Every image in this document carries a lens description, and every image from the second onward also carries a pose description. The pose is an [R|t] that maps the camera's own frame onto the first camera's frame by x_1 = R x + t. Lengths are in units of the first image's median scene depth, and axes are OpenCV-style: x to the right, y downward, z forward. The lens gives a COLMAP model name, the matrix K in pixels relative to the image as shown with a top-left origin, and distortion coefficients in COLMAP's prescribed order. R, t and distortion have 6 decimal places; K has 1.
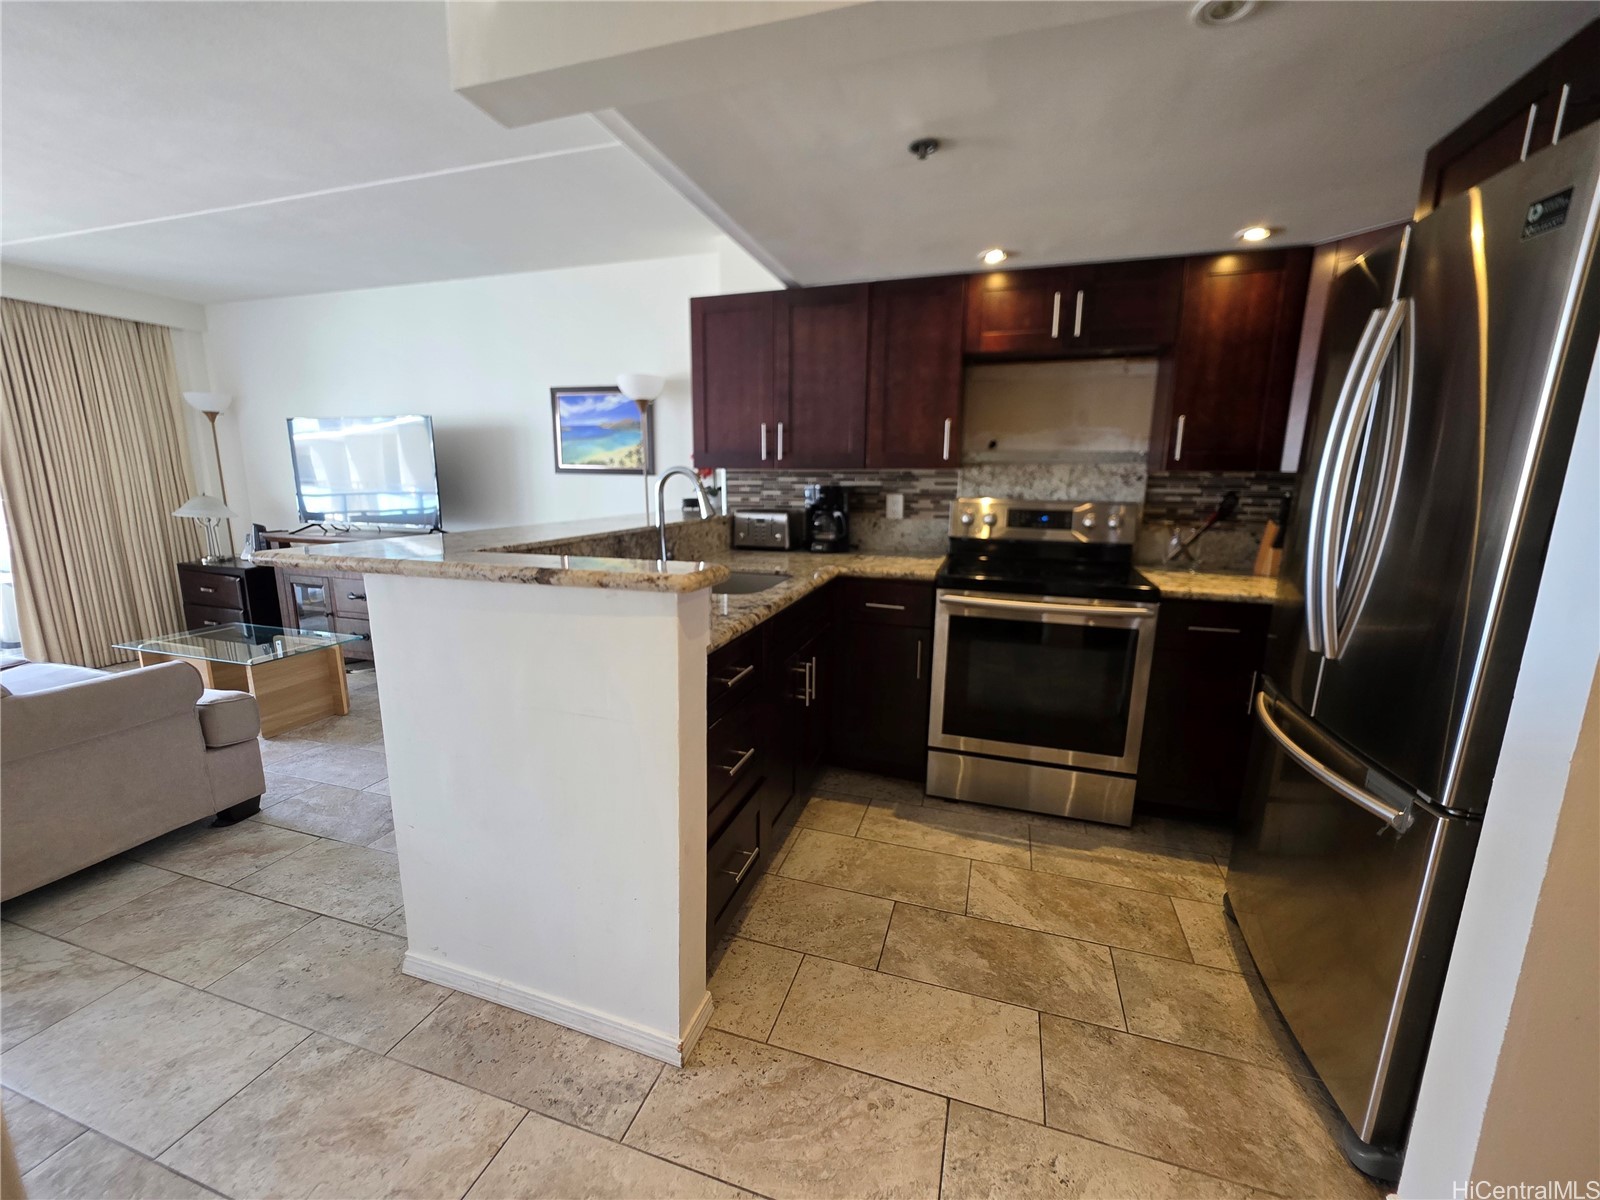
lens RADIAL K [[640.3, 0, 801.0], [0, 640.3, 601.8], [0, 0, 1]] dist [0.000068, 0.000857]
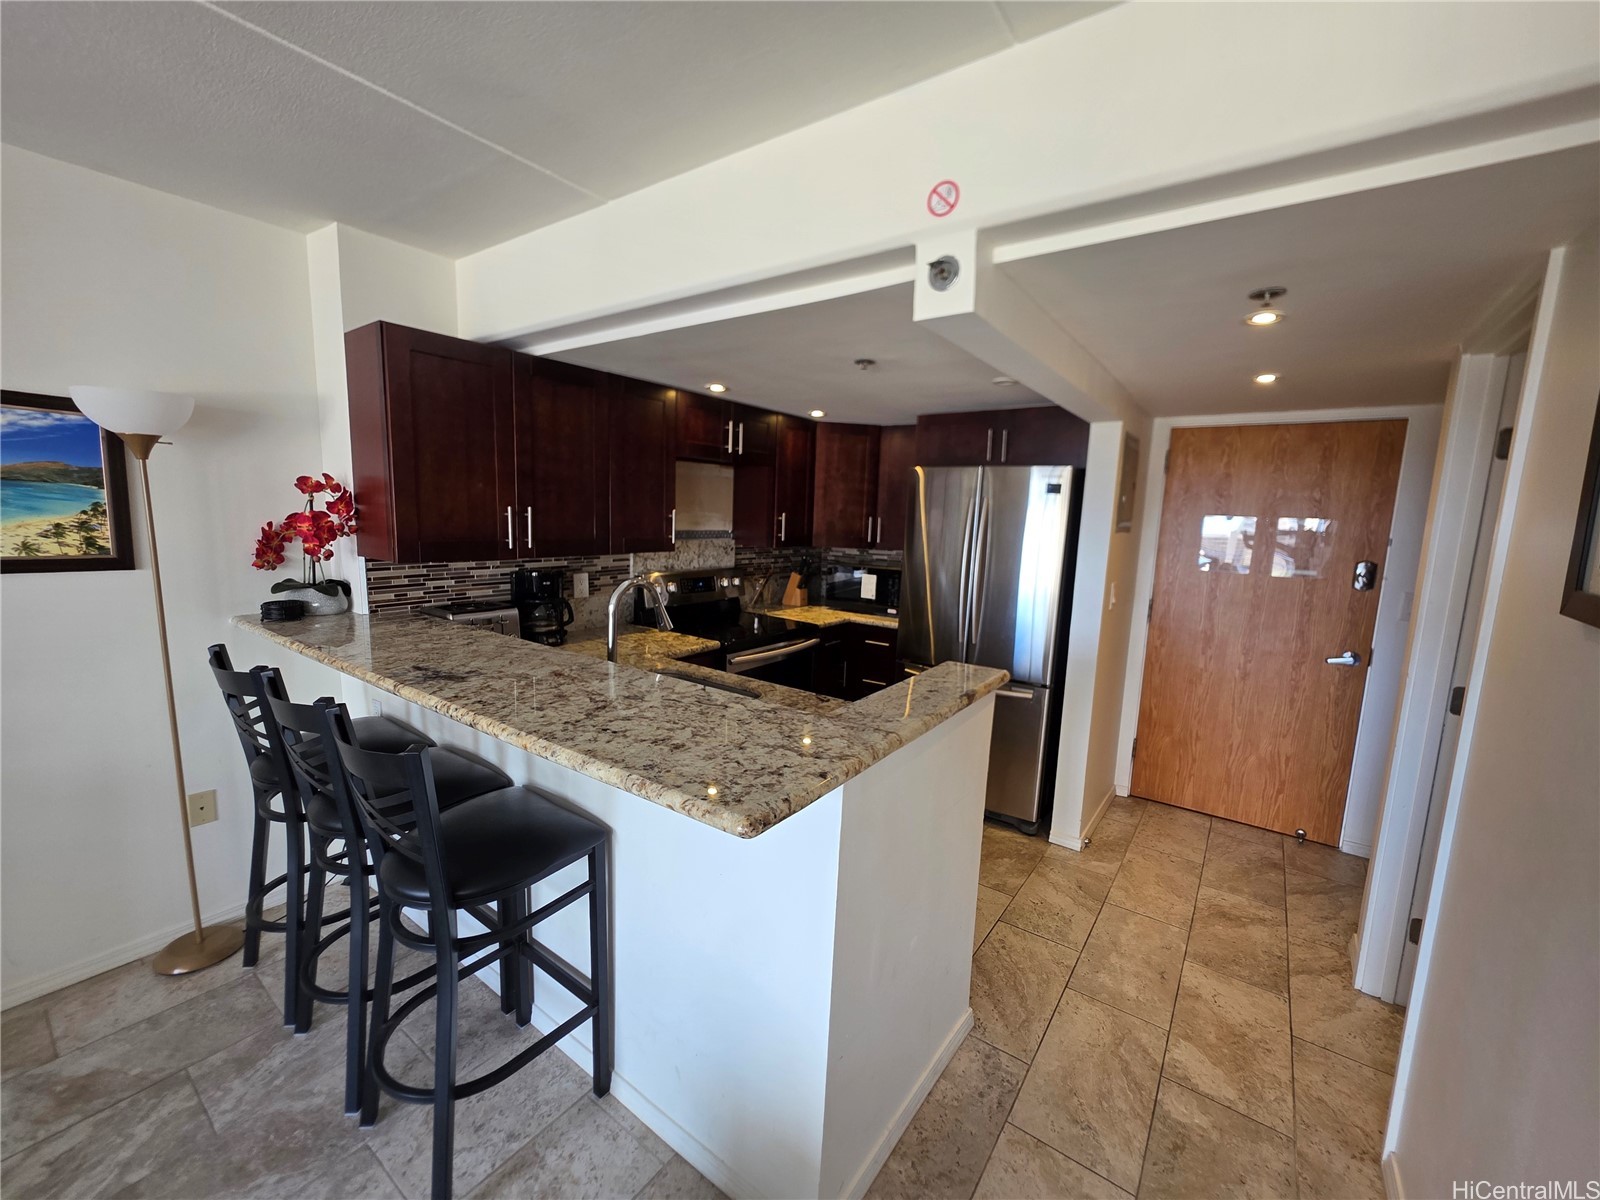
lens RADIAL K [[640.3, 0, 801.0], [0, 640.3, 601.8], [0, 0, 1]] dist [0.000068, 0.000857]
pose [[0.313912, -0.132098, 0.940218, -0.729099], [0.150838, 0.984636, 0.087978, -0.171793], [-0.937394, 0.114203, 0.329015, 0.388984]]
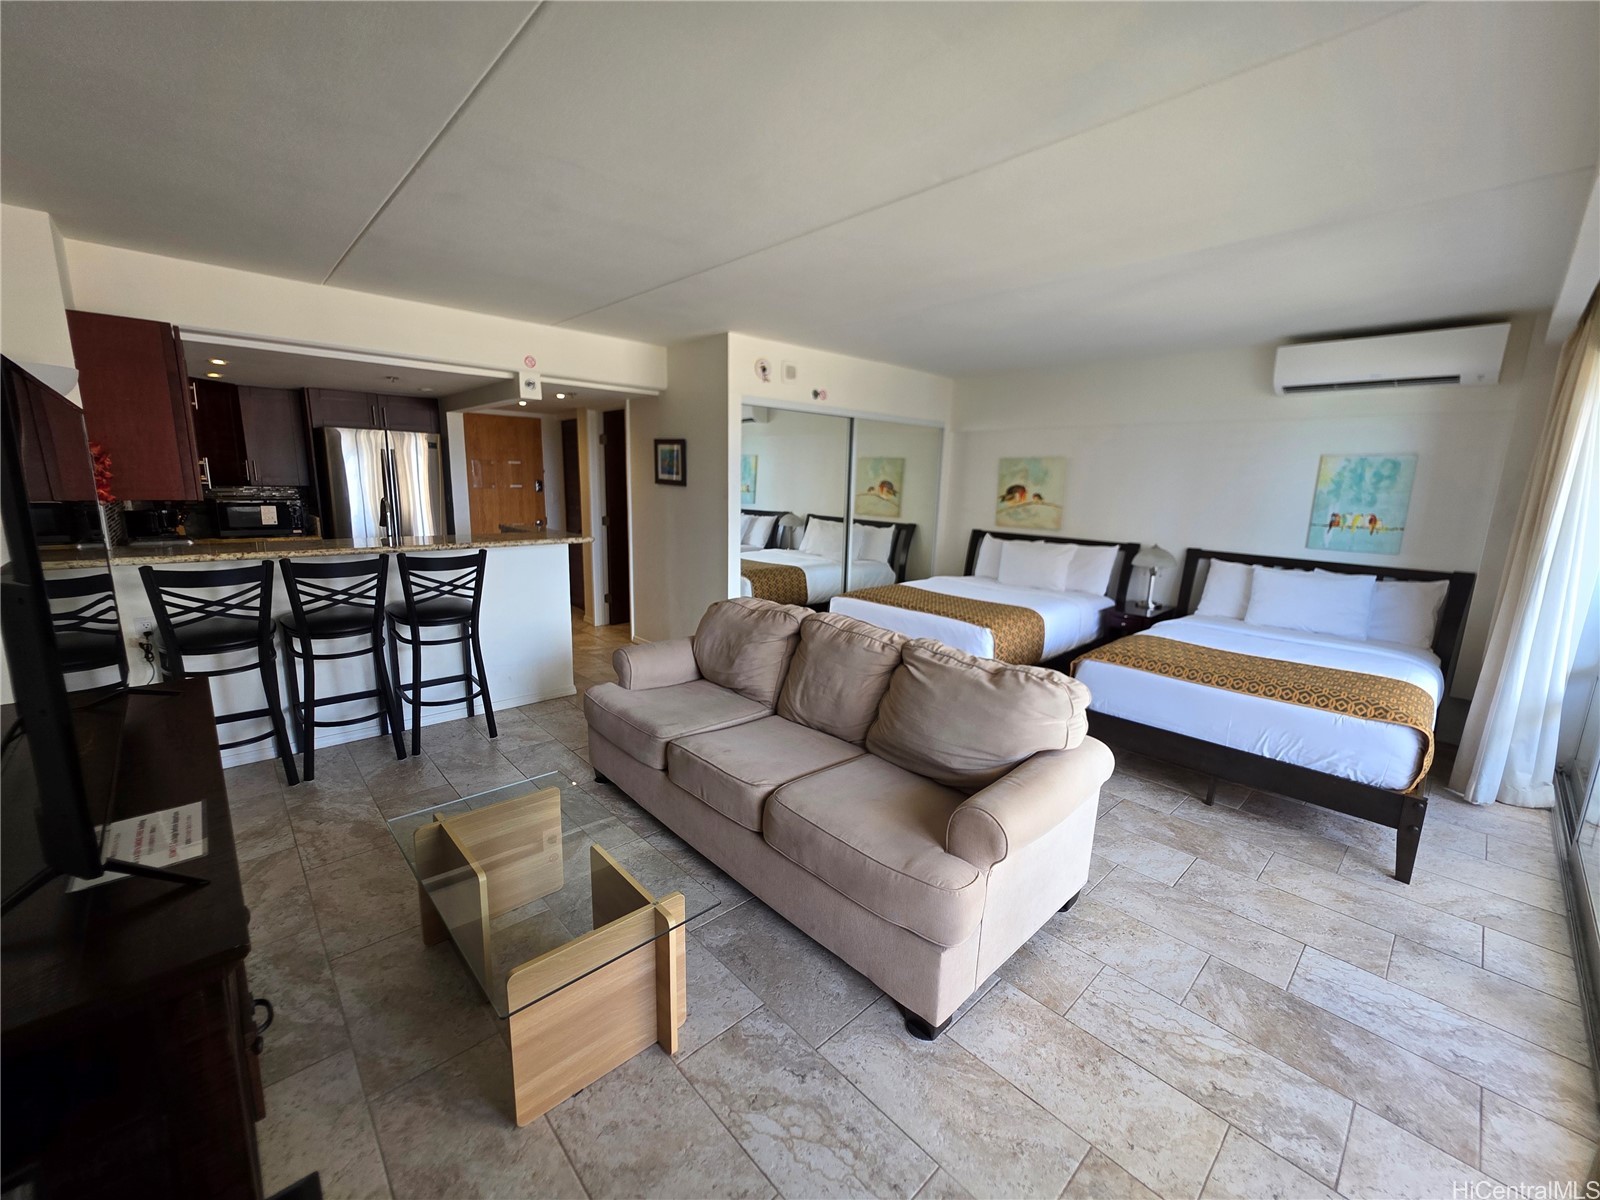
lens RADIAL K [[640.3, 0, 801.0], [0, 640.3, 601.8], [0, 0, 1]] dist [0.000068, 0.000857]
pose [[-0.870317, -0.125671, 0.476189, -1.525209], [0.060273, 0.932448, 0.356240, -0.377404], [-0.488790, 0.338743, -0.803951, 1.472556]]
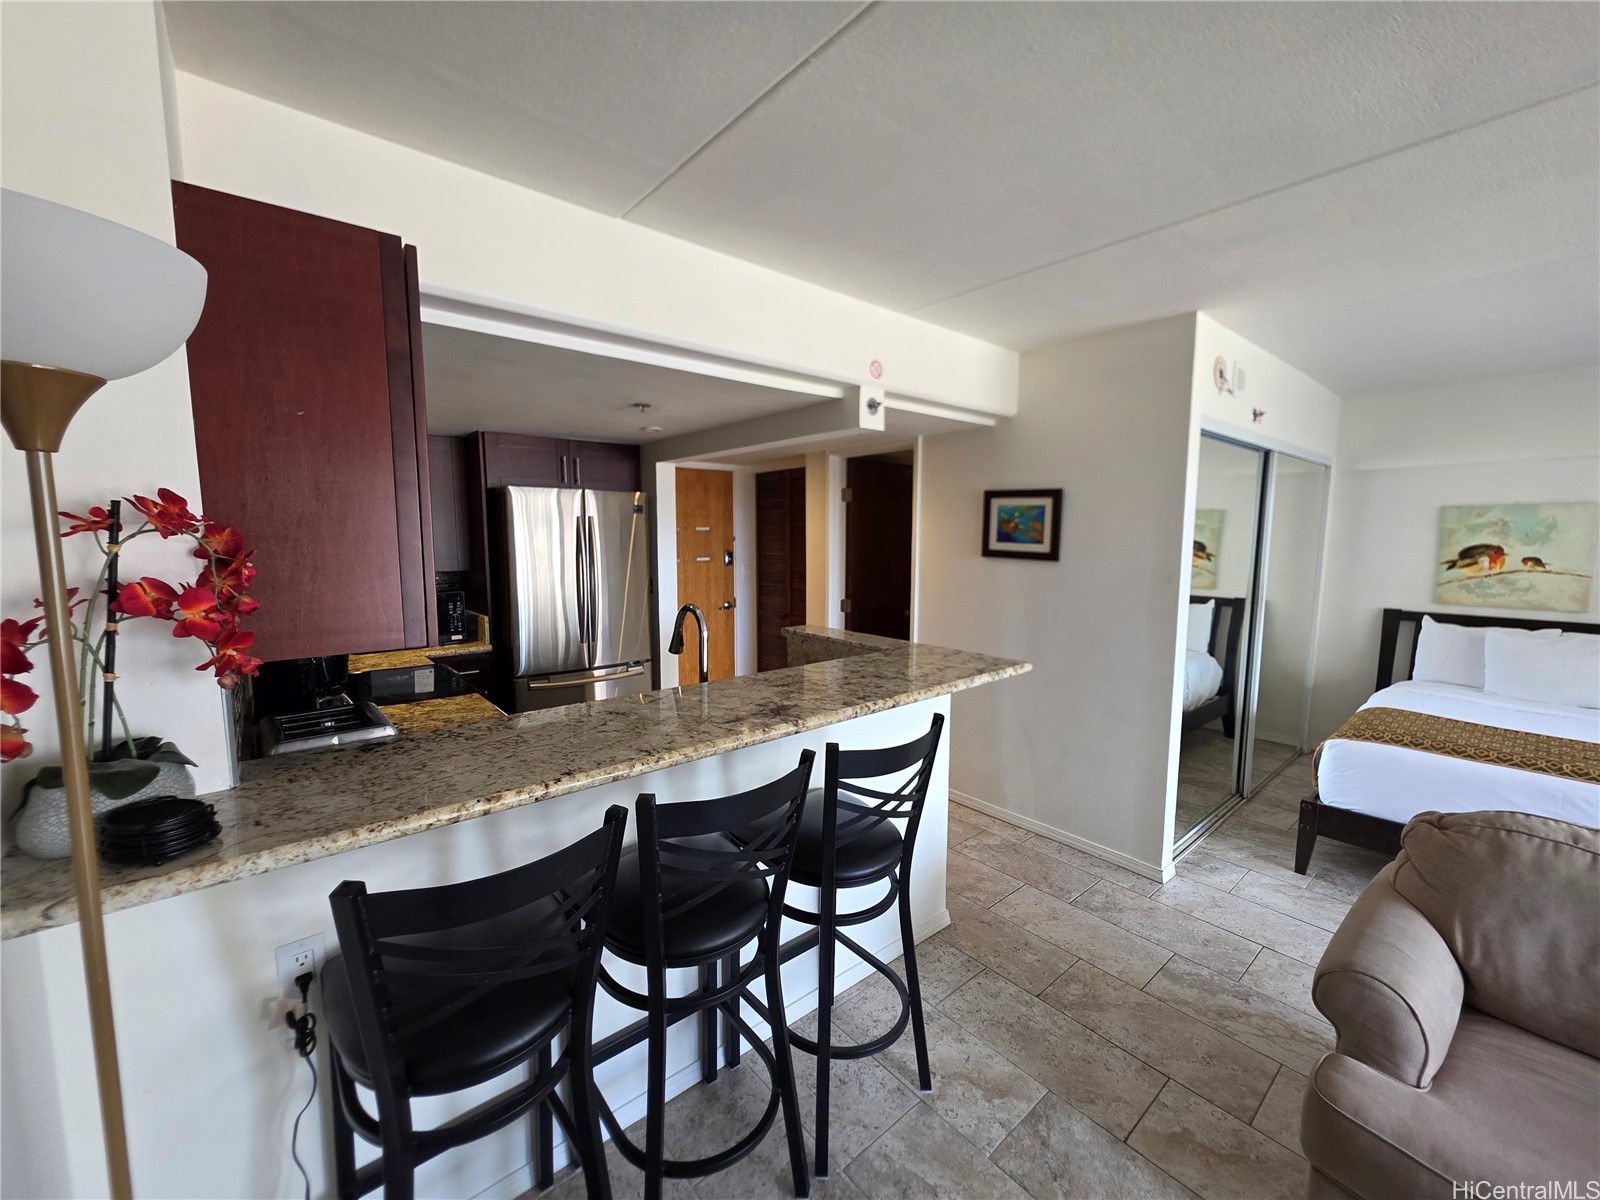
lens RADIAL K [[640.3, 0, 801.0], [0, 640.3, 601.8], [0, 0, 1]] dist [0.000068, 0.000857]
pose [[-0.846064, -0.069711, 0.528504, -0.623956], [0.091857, 0.957519, 0.273350, -0.348241], [-0.525108, 0.279818, -0.803718, 1.275850]]
